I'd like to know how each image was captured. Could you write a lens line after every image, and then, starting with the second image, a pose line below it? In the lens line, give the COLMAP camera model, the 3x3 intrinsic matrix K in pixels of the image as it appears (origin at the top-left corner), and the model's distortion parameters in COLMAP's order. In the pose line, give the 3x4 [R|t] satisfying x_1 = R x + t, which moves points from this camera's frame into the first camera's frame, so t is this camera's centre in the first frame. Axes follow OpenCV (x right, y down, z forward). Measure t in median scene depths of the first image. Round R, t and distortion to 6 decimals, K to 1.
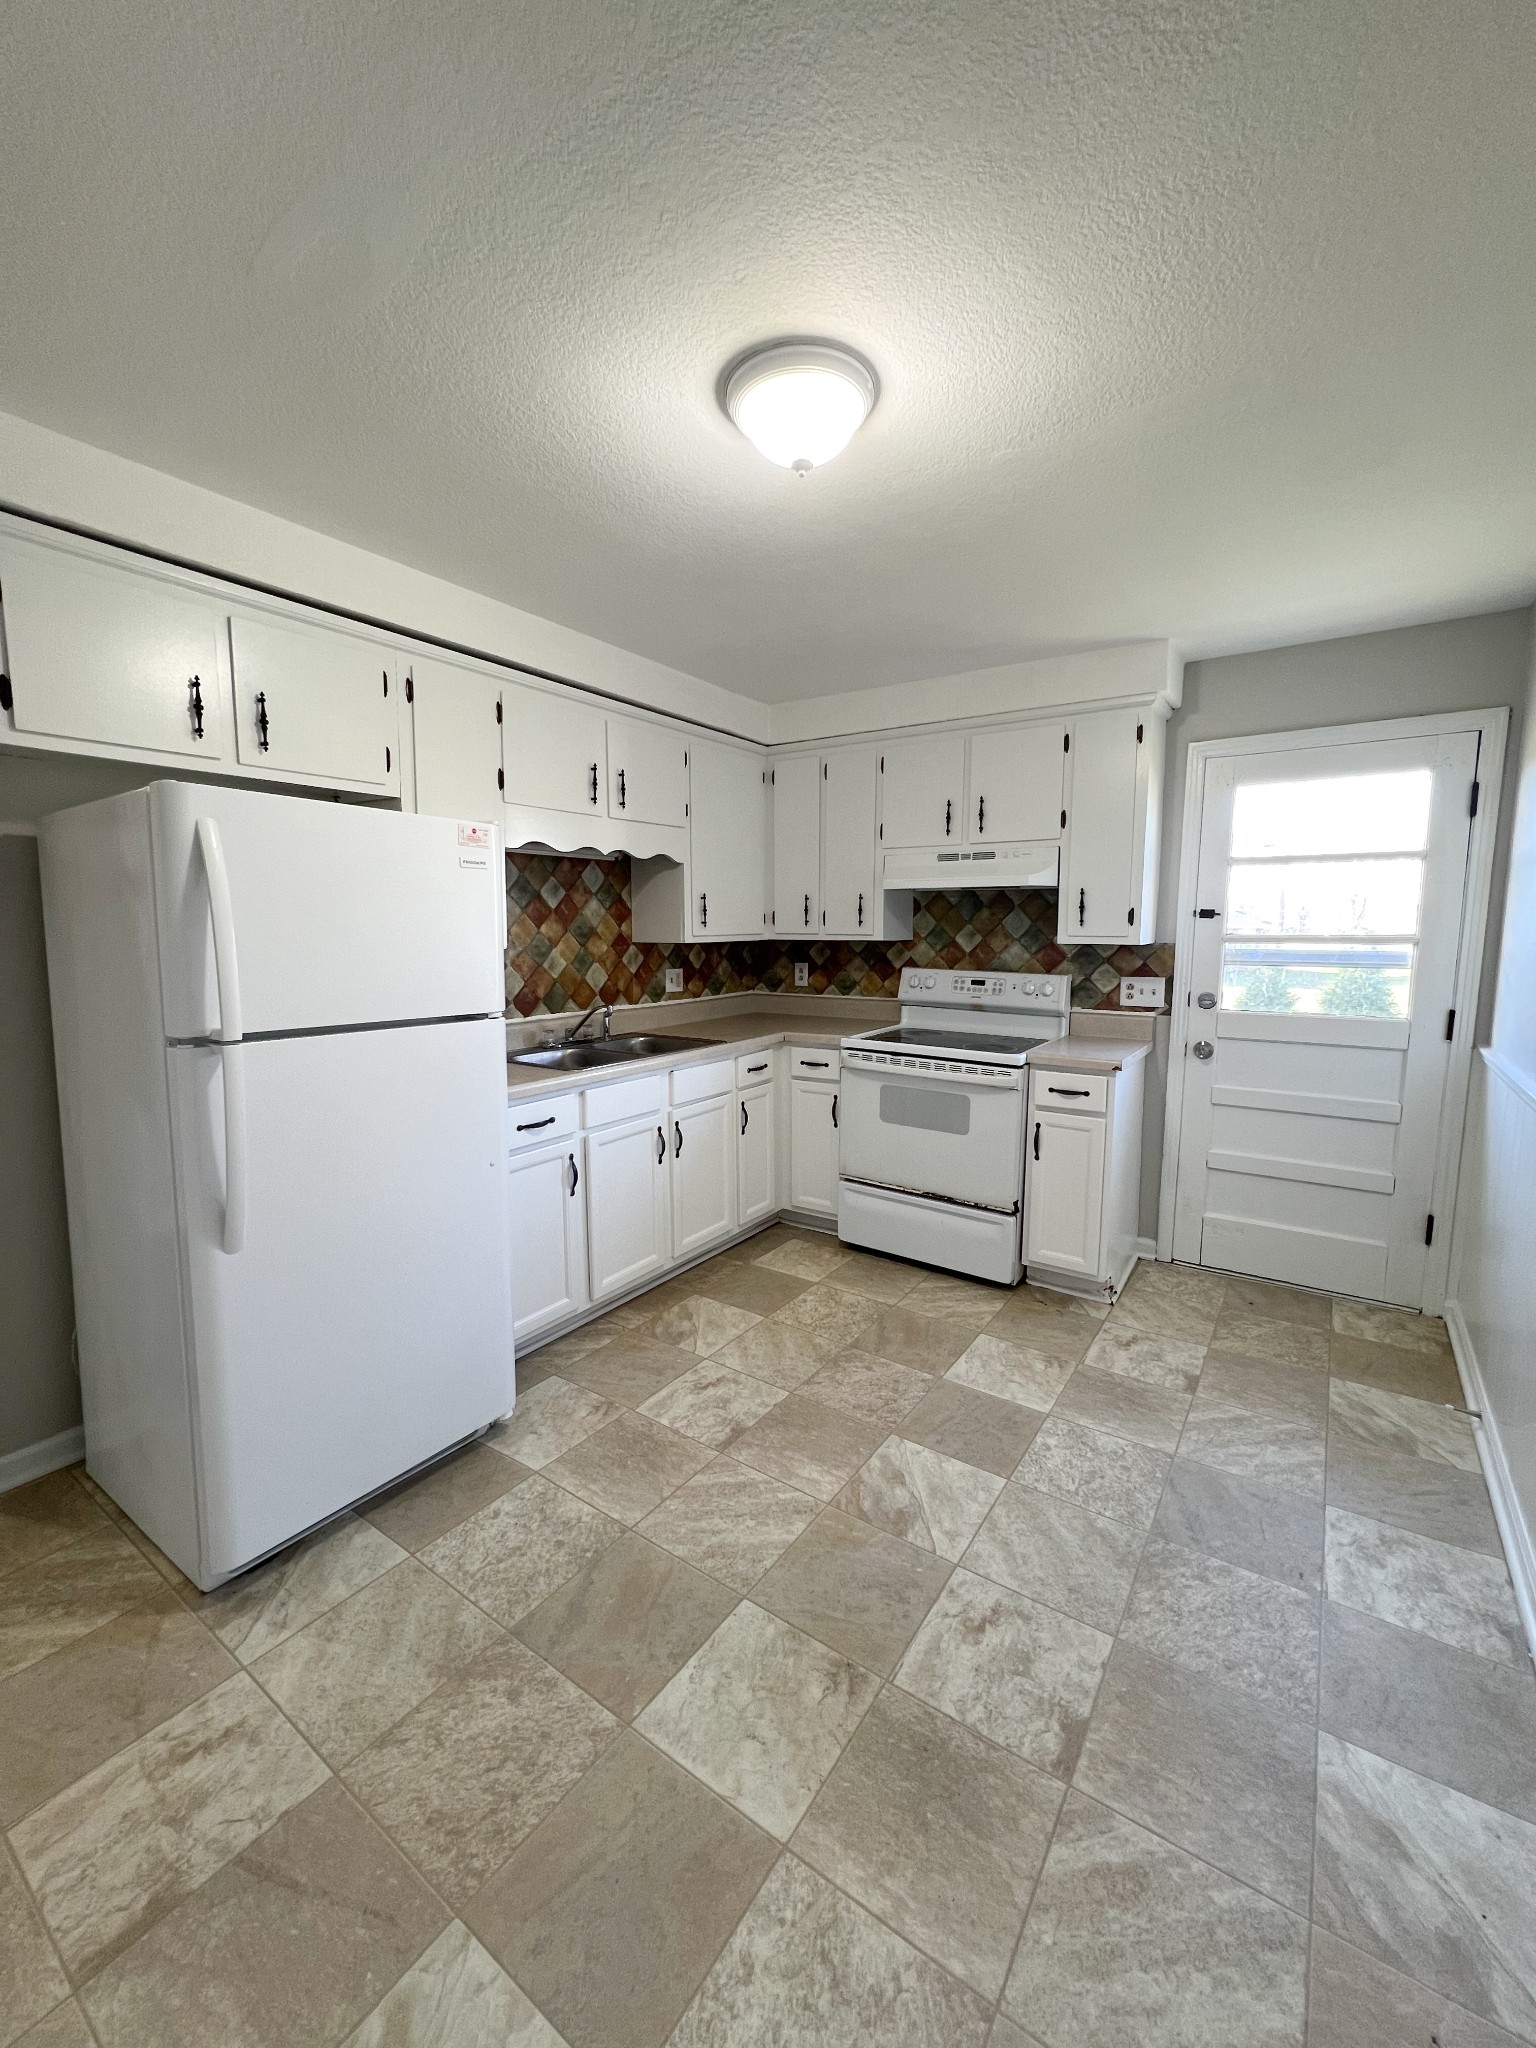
lens RADIAL K [[817.9, 0, 772.2], [0, 817.9, 1012.8], [0, 0, 1]] dist [-0.001801, 0.000446]
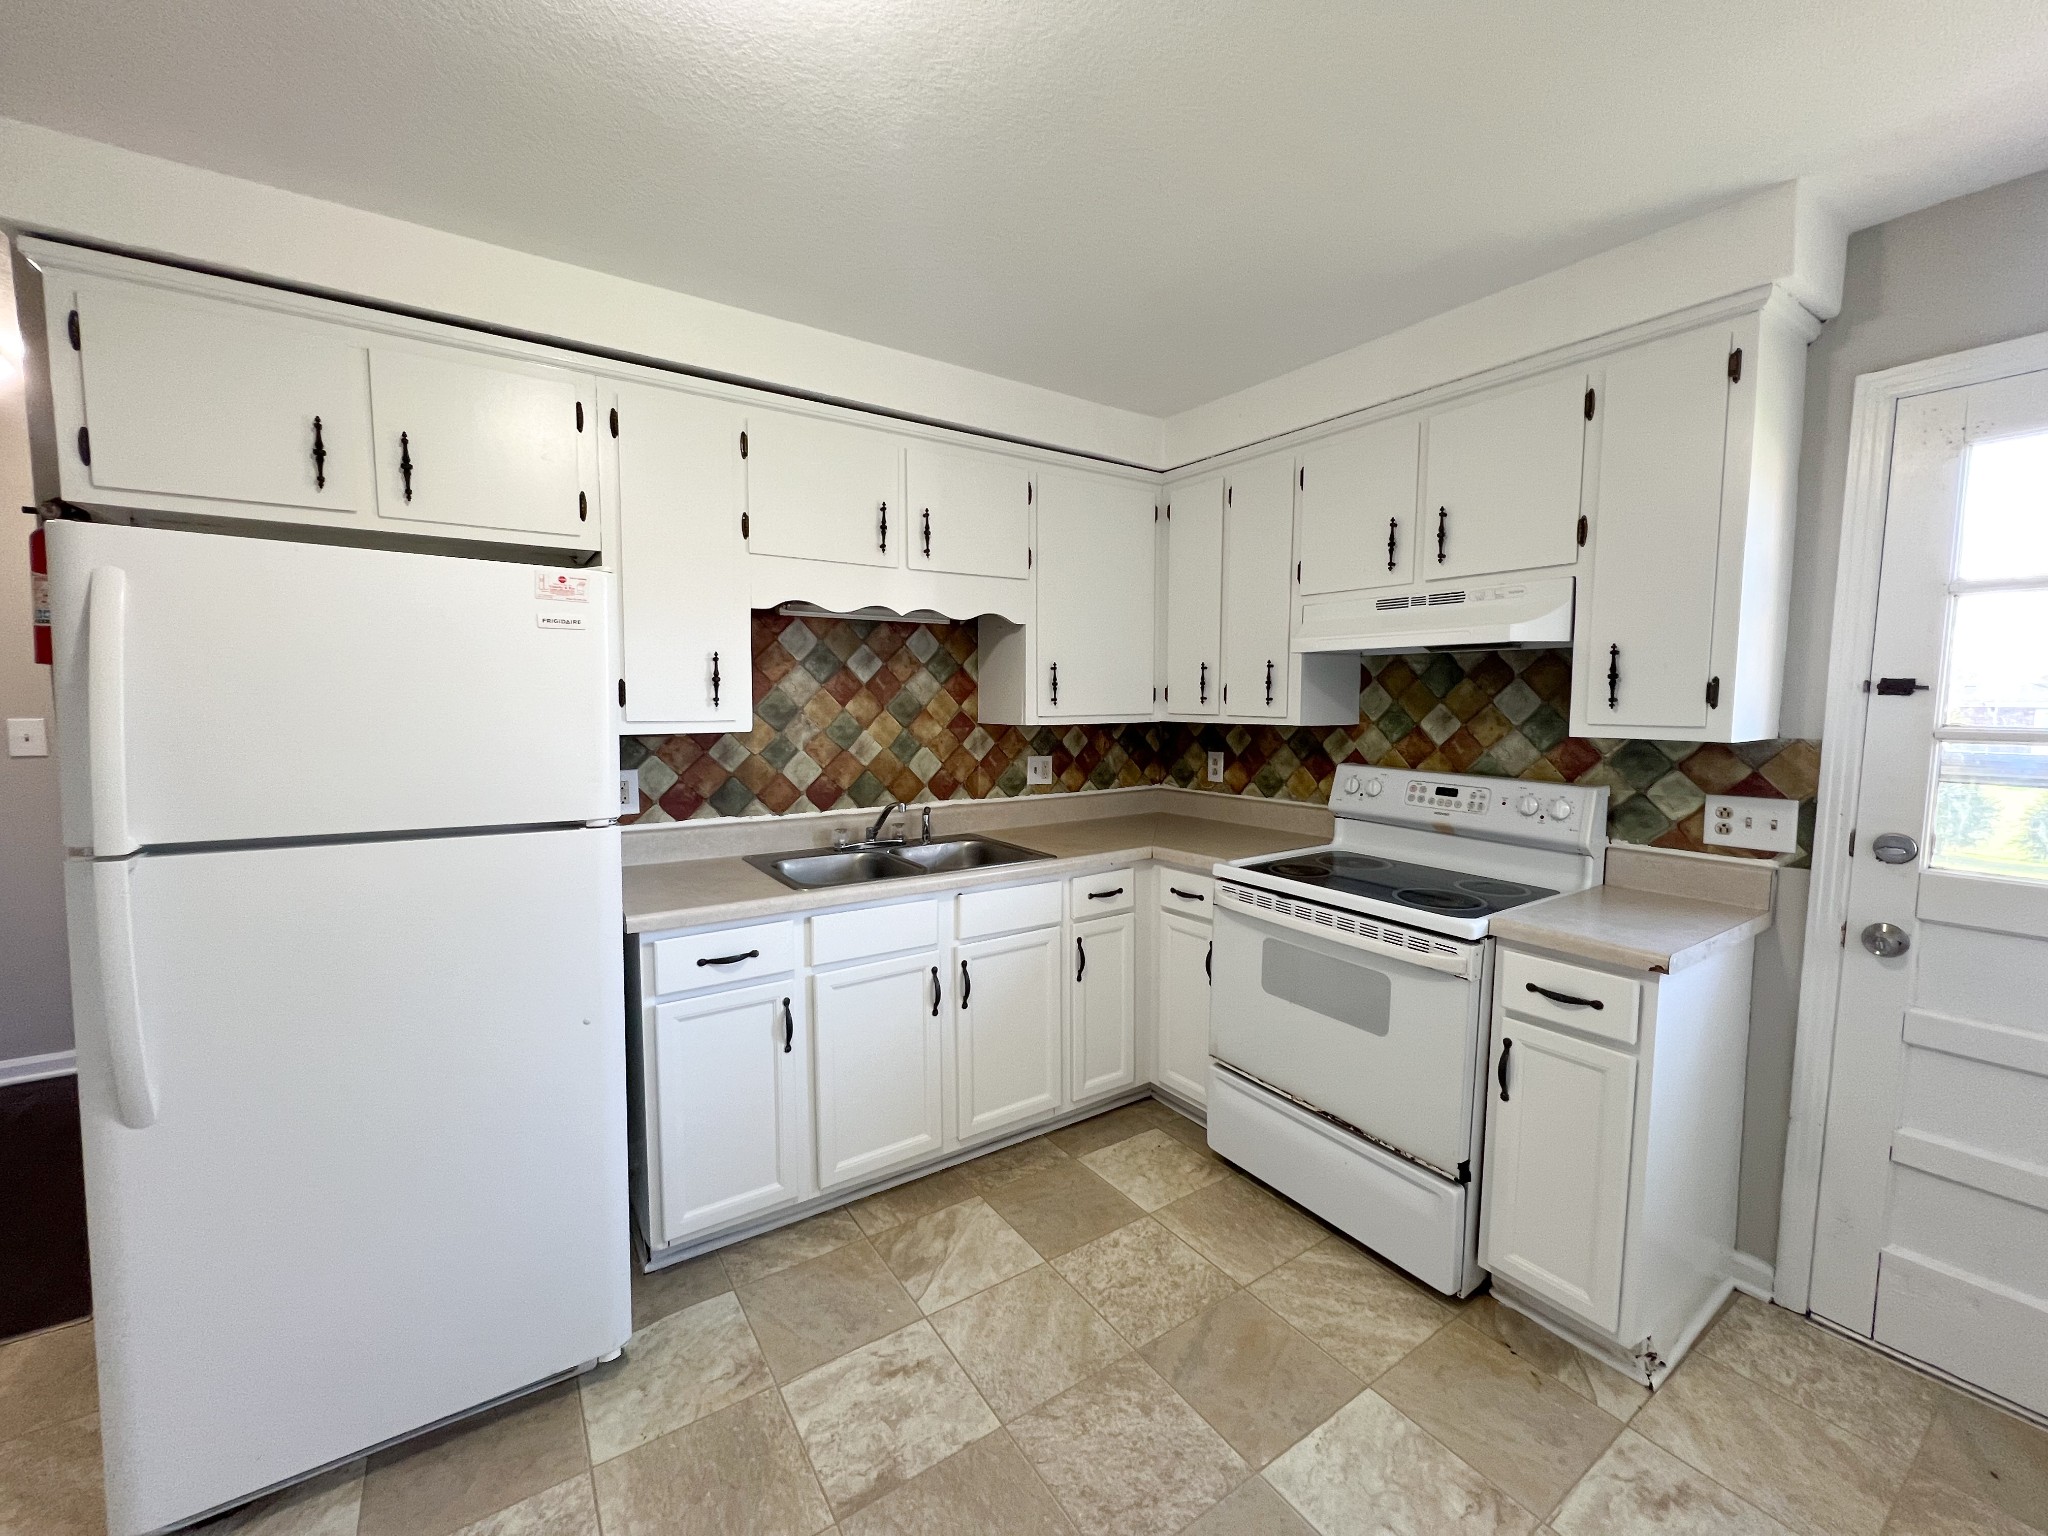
lens RADIAL K [[817.9, 0, 1019.2], [0, 817.9, 760.6], [0, 0, 1]] dist [-0.001801, 0.000446]
pose [[0.928847, 0.030814, -0.369180, 0.188914], [-0.042860, 0.998781, -0.024468, -0.033762], [0.367976, 0.038550, 0.929036, 0.281078]]
